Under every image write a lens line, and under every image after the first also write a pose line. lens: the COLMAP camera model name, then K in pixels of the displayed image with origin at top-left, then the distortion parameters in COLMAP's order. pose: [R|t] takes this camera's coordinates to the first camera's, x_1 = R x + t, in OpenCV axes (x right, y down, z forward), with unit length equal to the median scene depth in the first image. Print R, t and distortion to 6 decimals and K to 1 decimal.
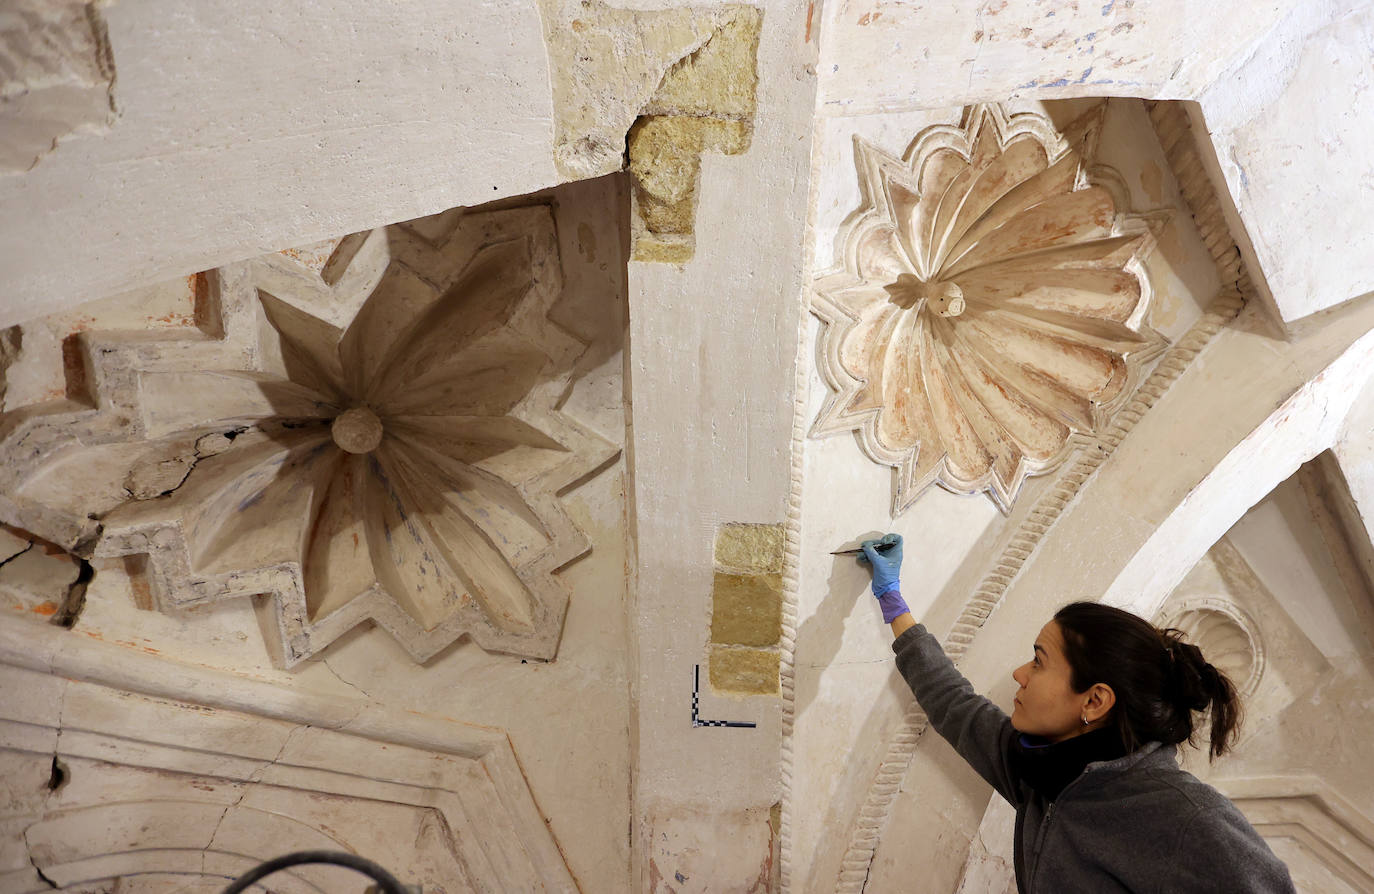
lens RADIAL K [[695.0, 0, 771.4], [0, 695.0, 512.1], [0, 0, 1]] dist [-0.050823, 0.013933]
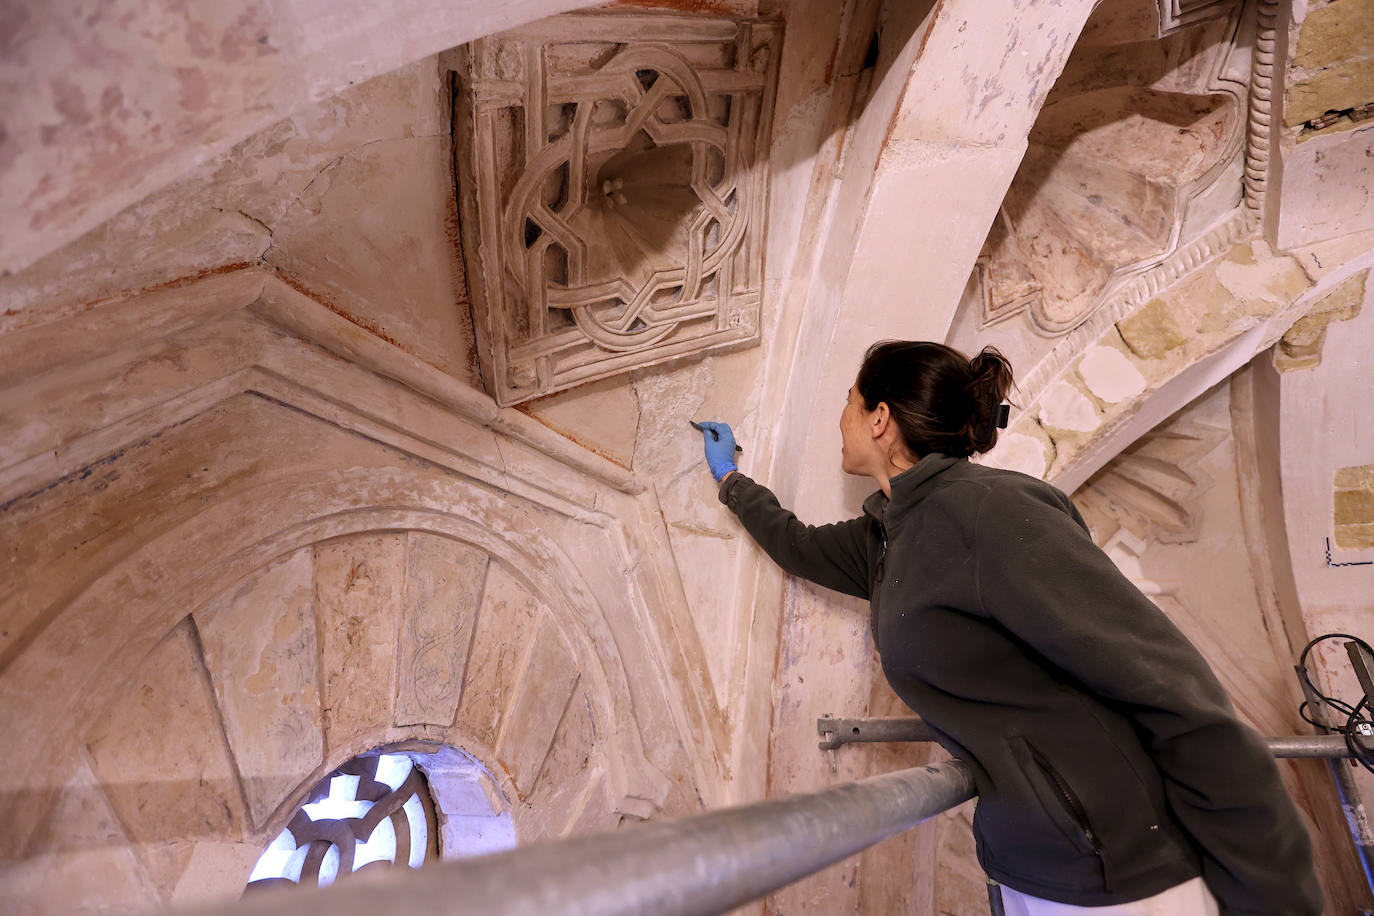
lens RADIAL K [[640.8, 0, 693.6], [0, 640.8, 455.6], [0, 0, 1]] dist [-0.053087, 0.017448]
pose [[0.821037, -0.219503, -0.526988, -0.589213], [0.301597, 0.950563, 0.073950, -0.642832], [0.484703, -0.219654, 0.846649, -1.234964]]
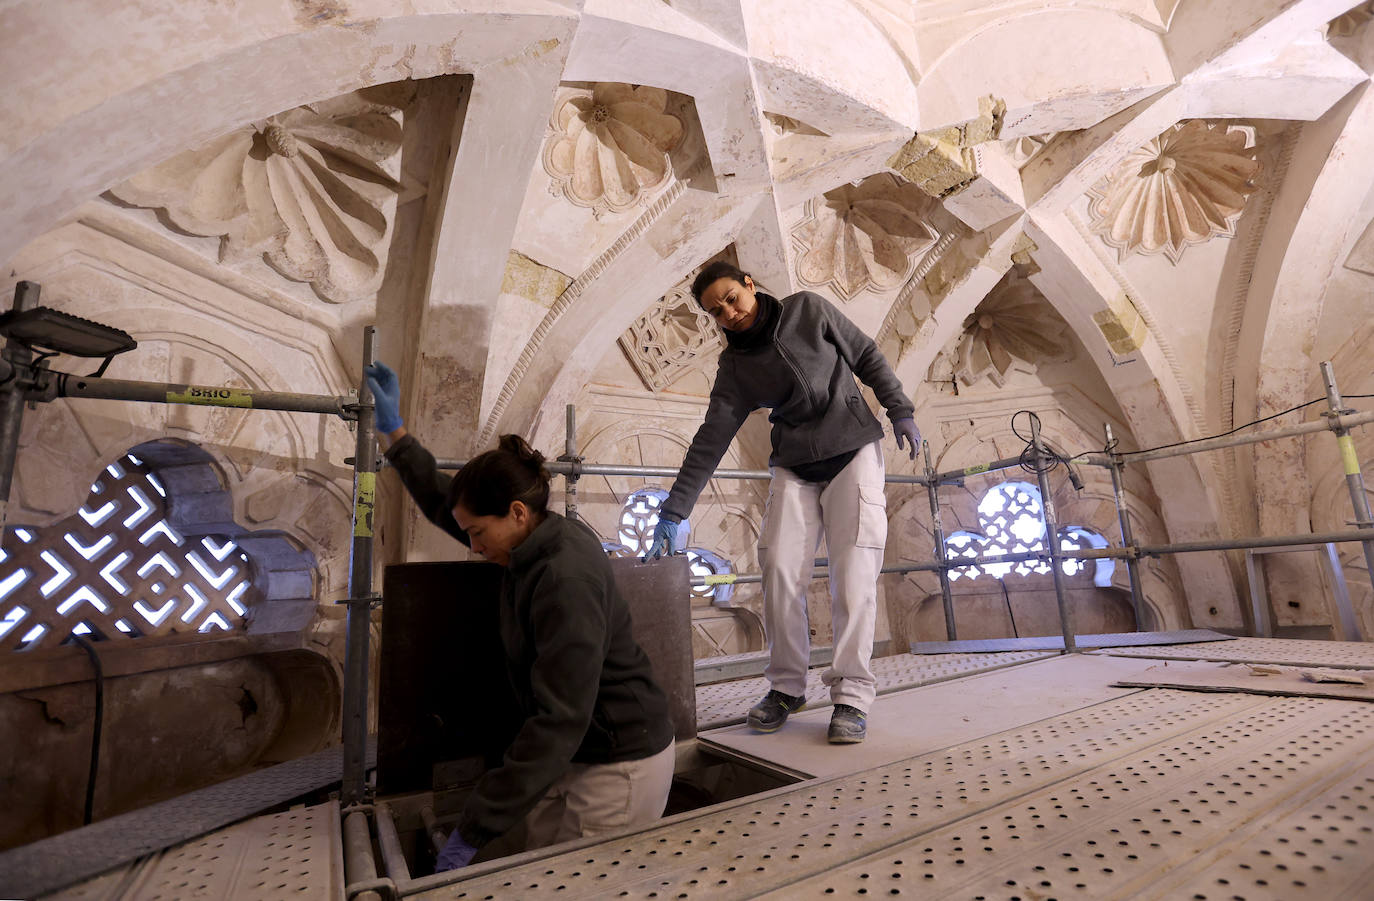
lens RADIAL K [[646.4, 0, 709.7], [0, 646.4, 443.5], [0, 0, 1]] dist [-0.045749, 0.015749]
pose [[0.471545, -0.207988, -0.856963, 1.499903], [0.522413, 0.848793, 0.081454, -0.639746], [0.710443, -0.486098, 0.508900, -2.109724]]
